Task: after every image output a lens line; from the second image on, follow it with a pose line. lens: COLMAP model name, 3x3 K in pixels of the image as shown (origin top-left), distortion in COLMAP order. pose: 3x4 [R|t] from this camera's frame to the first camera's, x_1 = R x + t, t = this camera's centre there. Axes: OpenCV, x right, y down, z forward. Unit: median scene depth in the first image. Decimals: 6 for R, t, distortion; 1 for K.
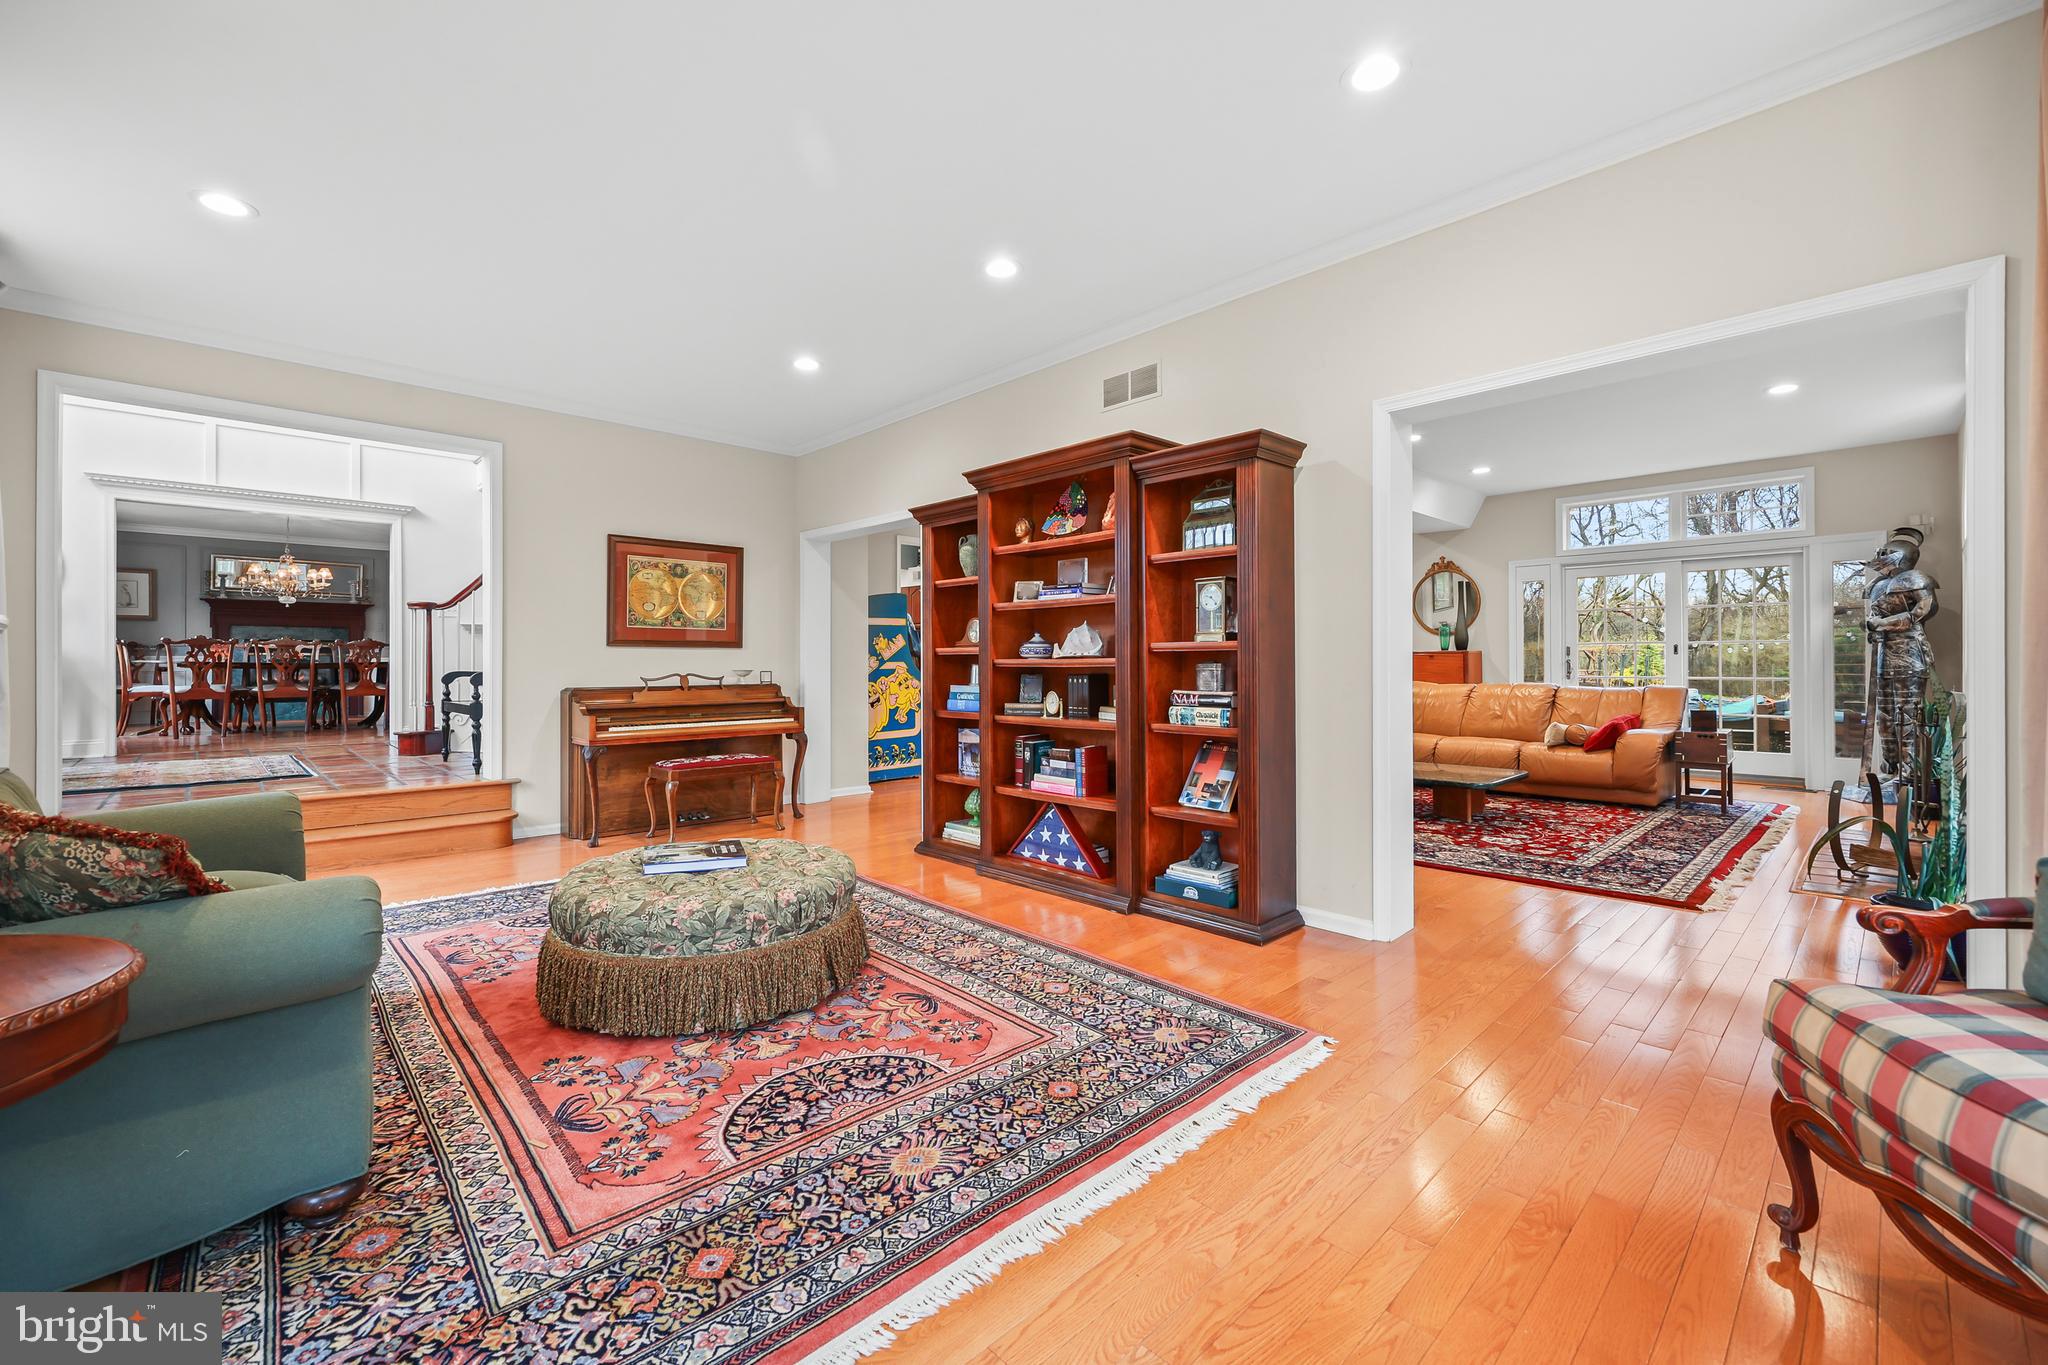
lens RADIAL K [[825.9, 0, 1049.4], [0, 825.9, 665.3], [0, 0, 1]] dist [0.001203, 0.000092]
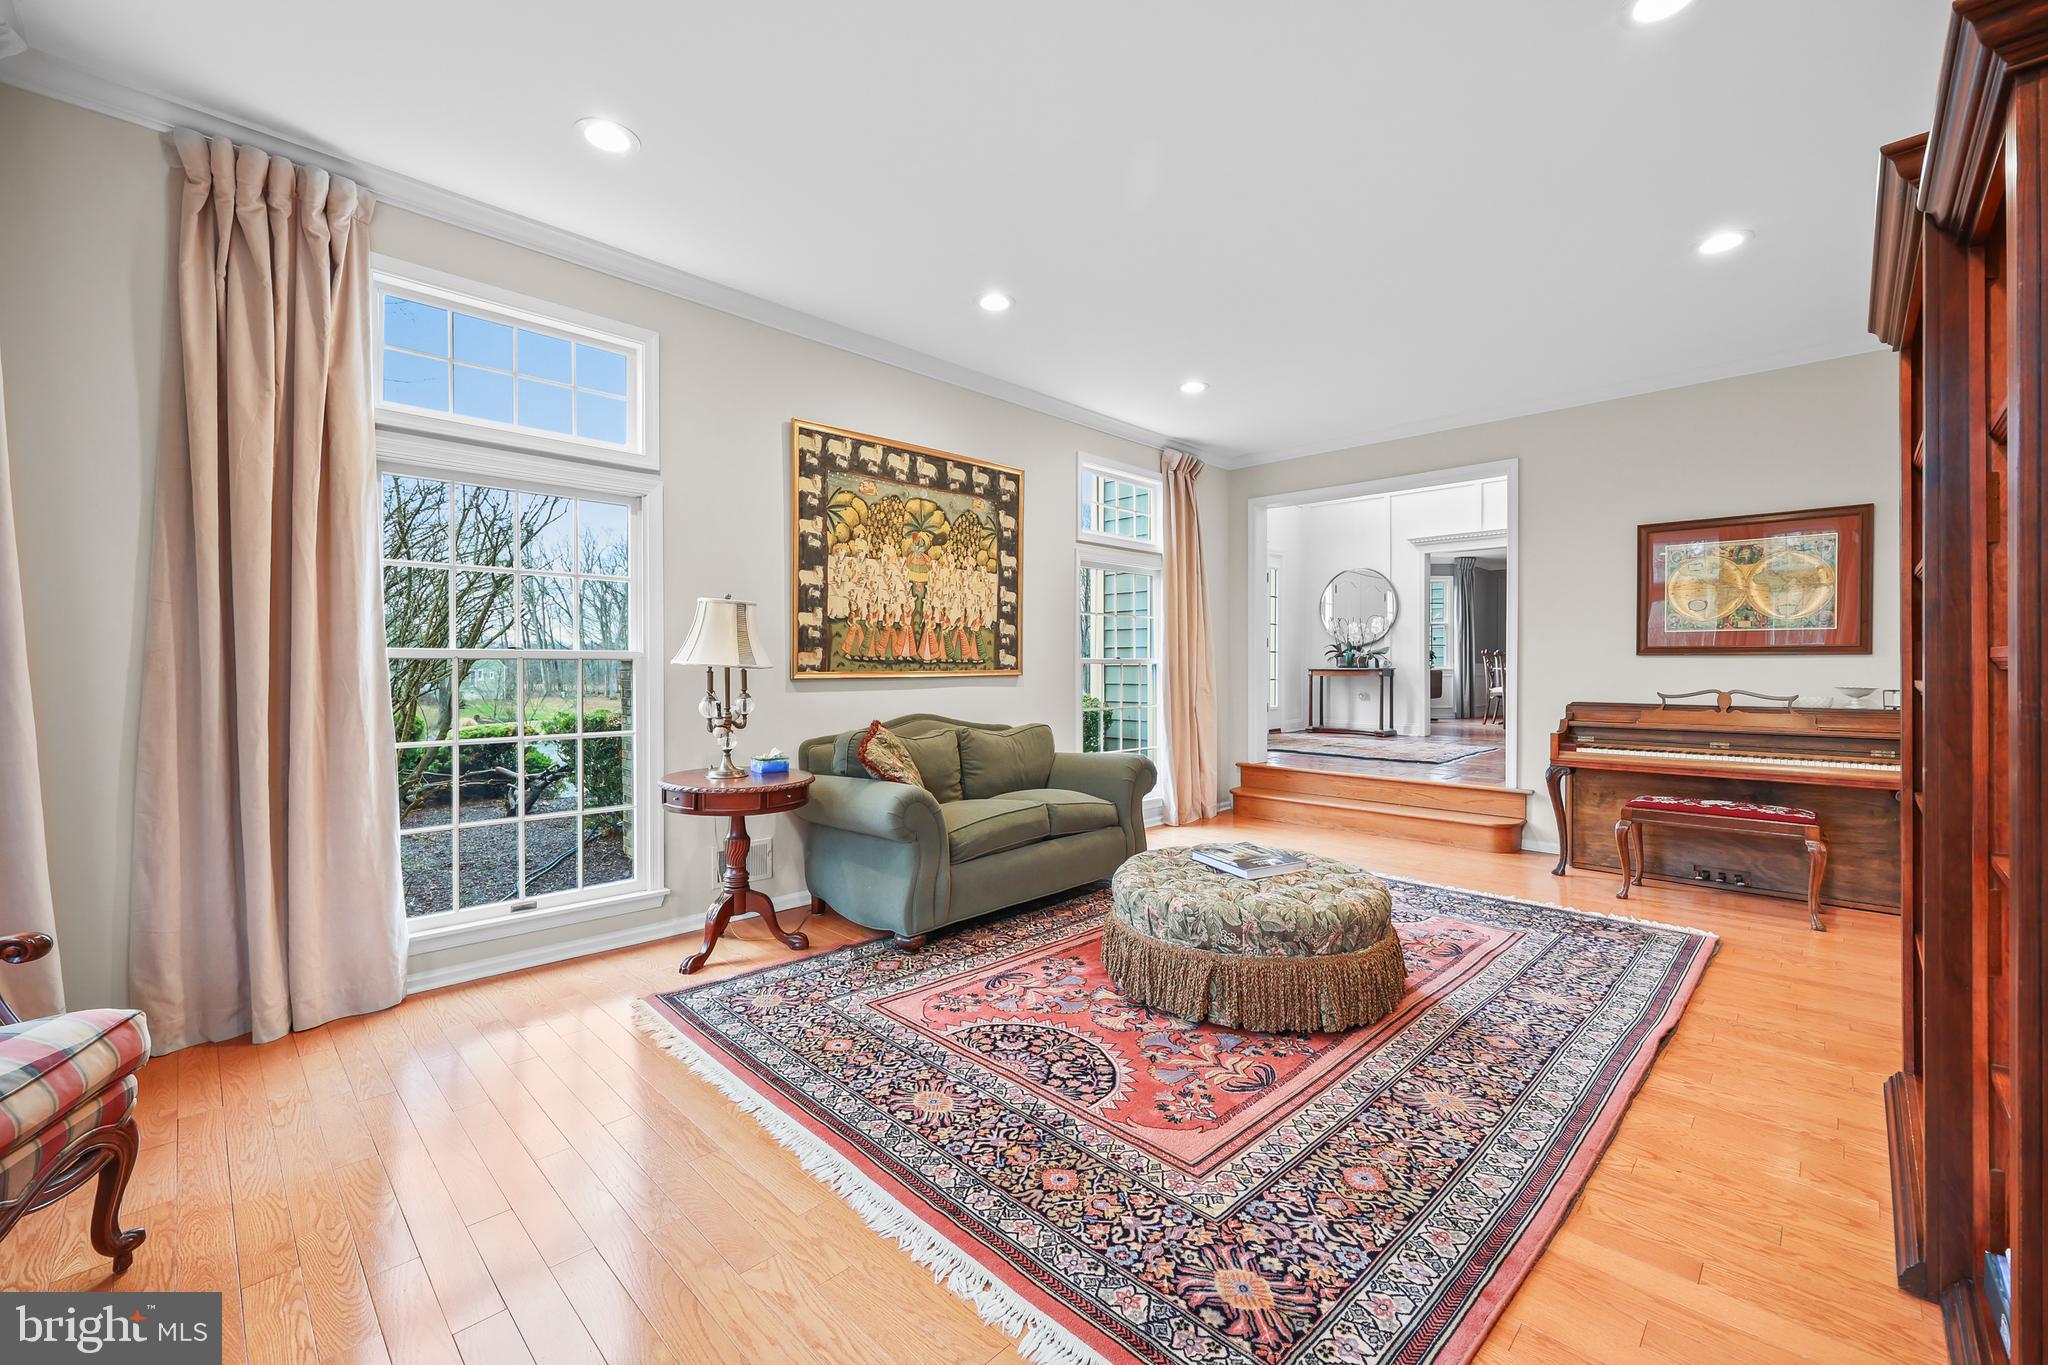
lens RADIAL K [[853.4, 0, 1046.4], [0, 853.4, 670.3], [0, 0, 1]] dist [-0.000948, -0.000080]
pose [[0.015791, 0.005690, -0.999859, 0.860792], [-0.003754, 0.999977, 0.005632, -0.026275], [0.999868, 0.003664, 0.015812, 0.916252]]
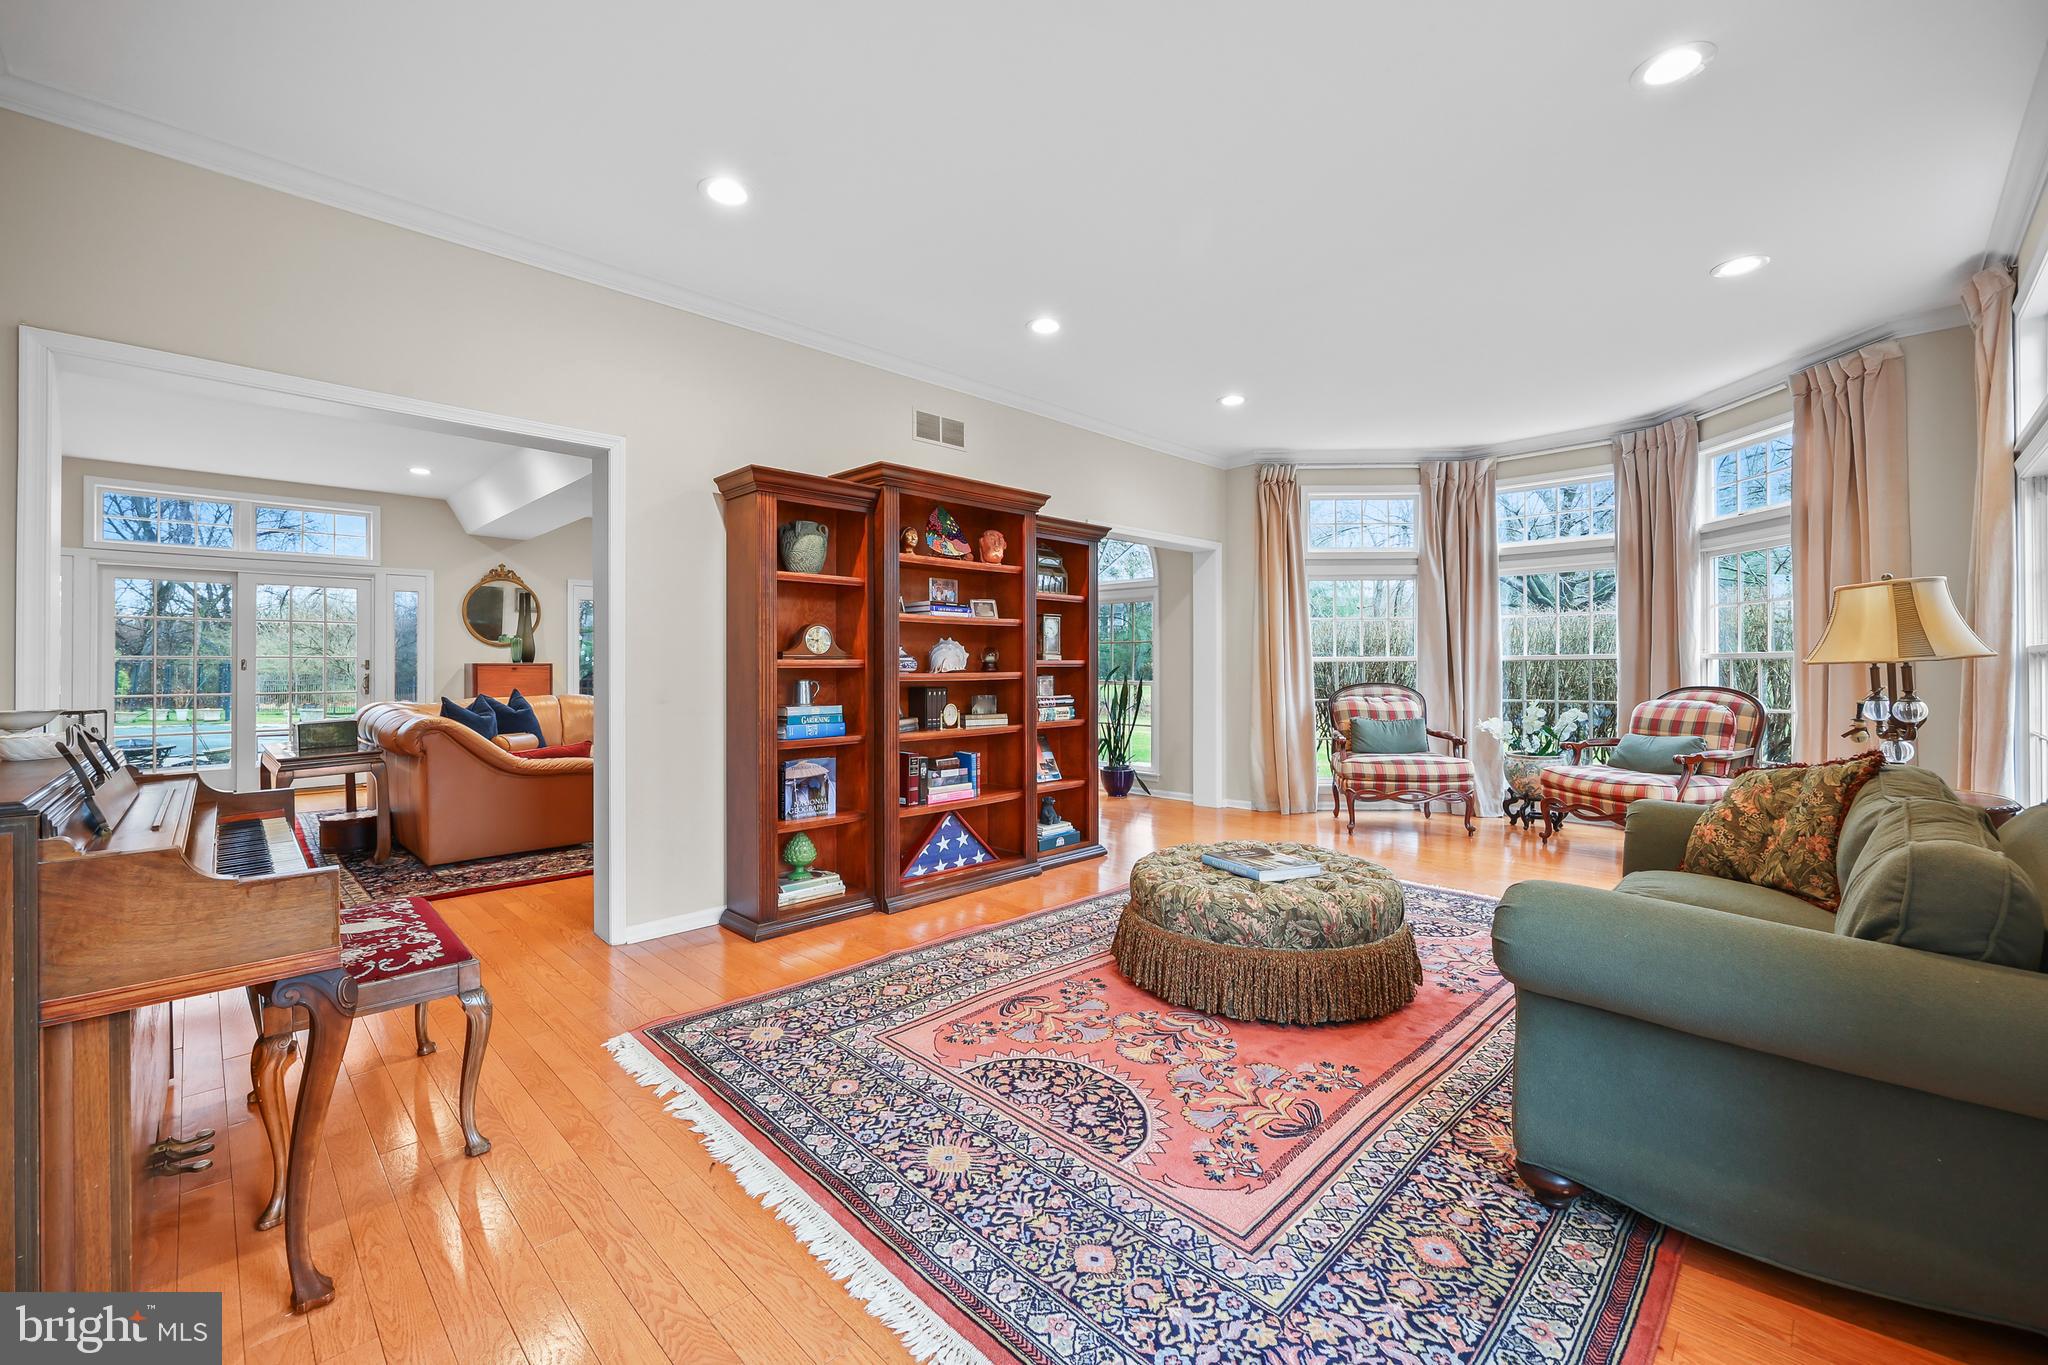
lens RADIAL K [[825.9, 0, 1049.4], [0, 825.9, 665.3], [0, 0, 1]] dist [0.001203, 0.000092]
pose [[0.022226, 0.009704, -0.999706, 0.734819], [0.011073, 0.999889, 0.009952, -0.044213], [0.999692, -0.011291, 0.022116, 0.895169]]
